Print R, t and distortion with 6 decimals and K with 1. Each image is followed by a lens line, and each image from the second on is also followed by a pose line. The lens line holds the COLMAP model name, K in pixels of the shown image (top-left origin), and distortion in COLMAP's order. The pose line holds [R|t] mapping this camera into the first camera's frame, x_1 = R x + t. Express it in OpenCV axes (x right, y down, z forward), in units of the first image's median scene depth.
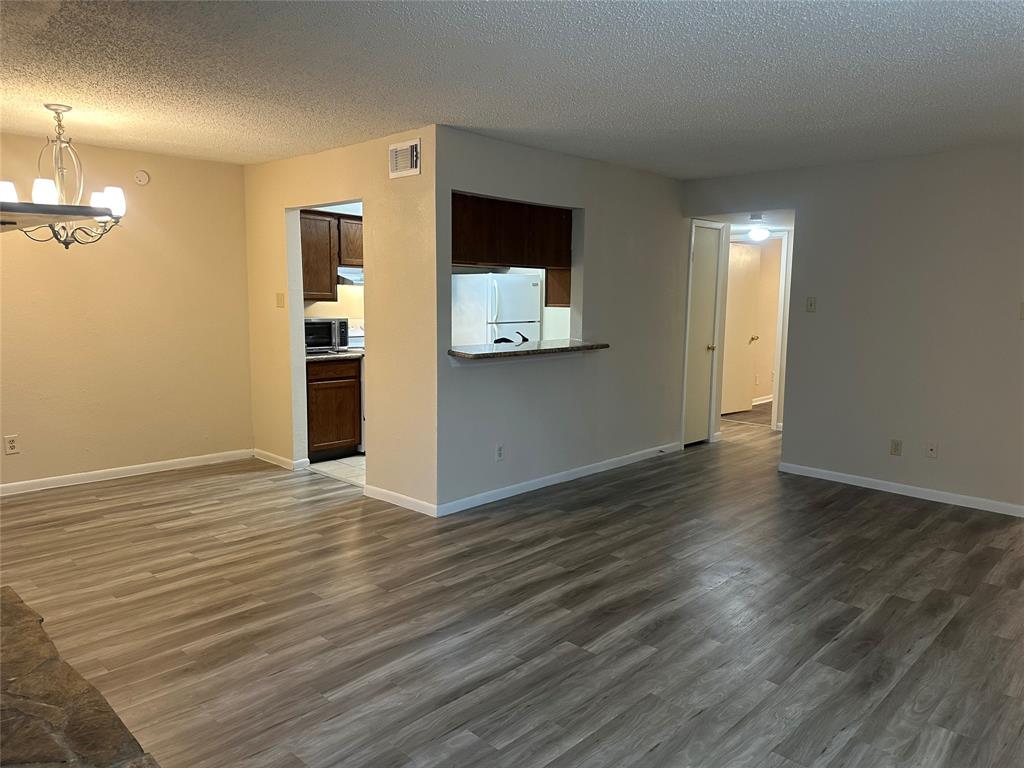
lens RADIAL K [[713.7, 0, 516.8], [0, 713.7, 379.7], [0, 0, 1]] dist [0.063220, -0.082322]
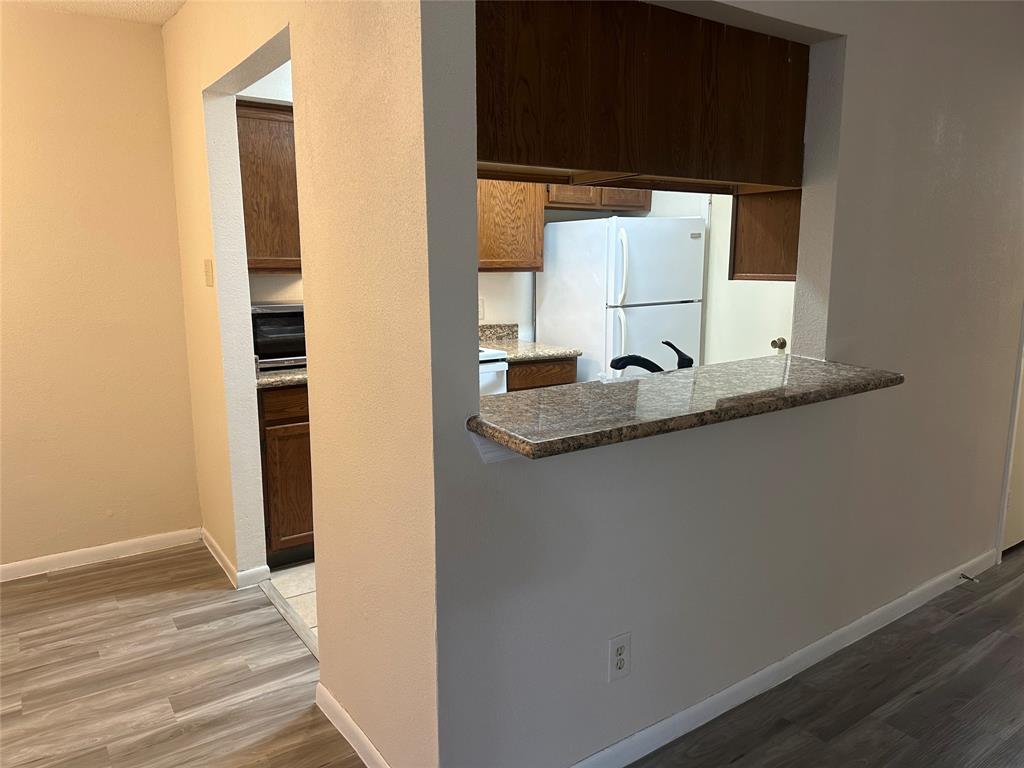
lens RADIAL K [[713.7, 0, 507.9], [0, 713.7, 382.5], [0, 0, 1]] dist [0.063220, -0.082322]
pose [[0.980088, 0.018683, -0.197683, -0.008634], [-0.007853, 0.998432, 0.055427, -0.078848], [0.198409, -0.052771, 0.978698, 0.667039]]
